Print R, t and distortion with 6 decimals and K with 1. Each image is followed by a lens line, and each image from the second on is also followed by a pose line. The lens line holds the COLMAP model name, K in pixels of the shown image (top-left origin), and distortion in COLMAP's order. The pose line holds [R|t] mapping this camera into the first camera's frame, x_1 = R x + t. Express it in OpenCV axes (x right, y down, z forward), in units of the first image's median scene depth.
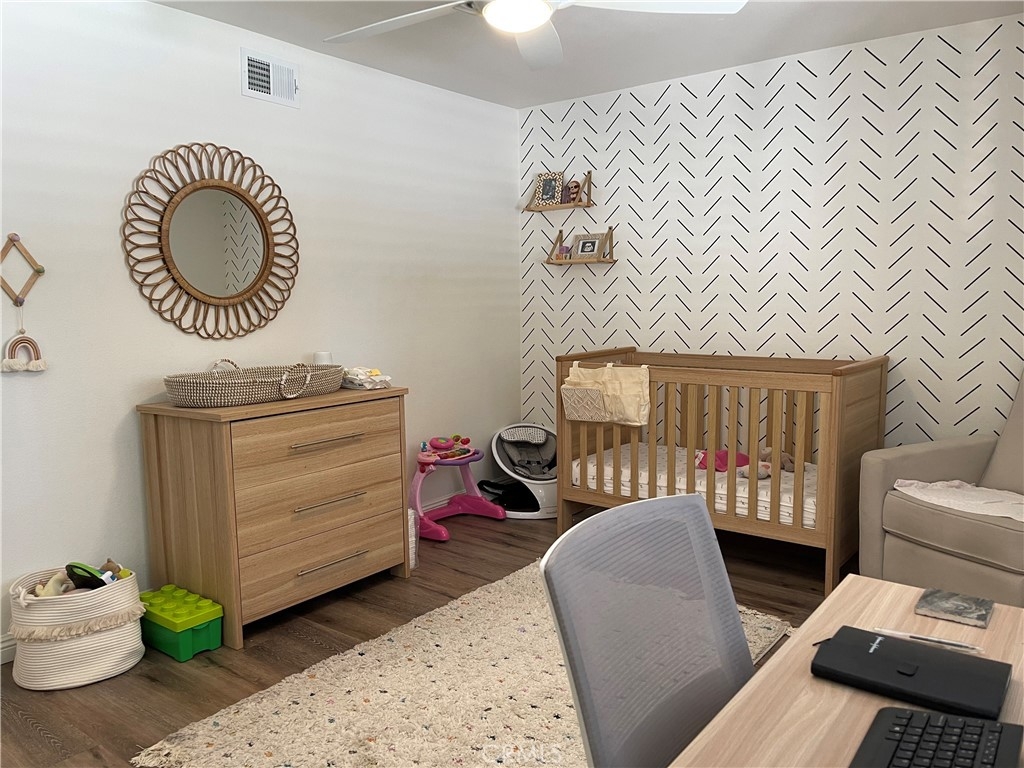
lens RADIAL K [[783.6, 0, 508.4], [0, 783.6, 383.9], [0, 0, 1]] dist [0.031686, -0.013048]
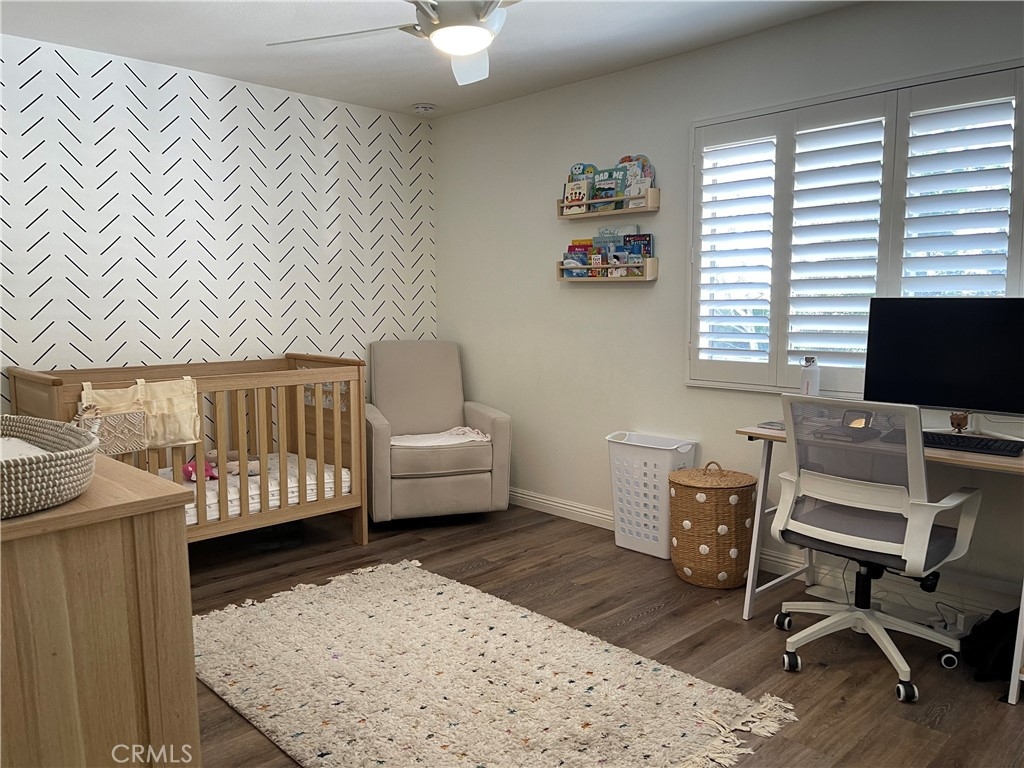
lens RADIAL K [[783.6, 0, 508.2], [0, 783.6, 388.6], [0, 0, 1]] dist [0.031686, -0.013048]
pose [[0.157737, -0.101056, 0.982297, -0.652966], [0.107045, 0.990638, 0.084725, -0.047375], [-0.981662, 0.091786, 0.167078, 0.471112]]
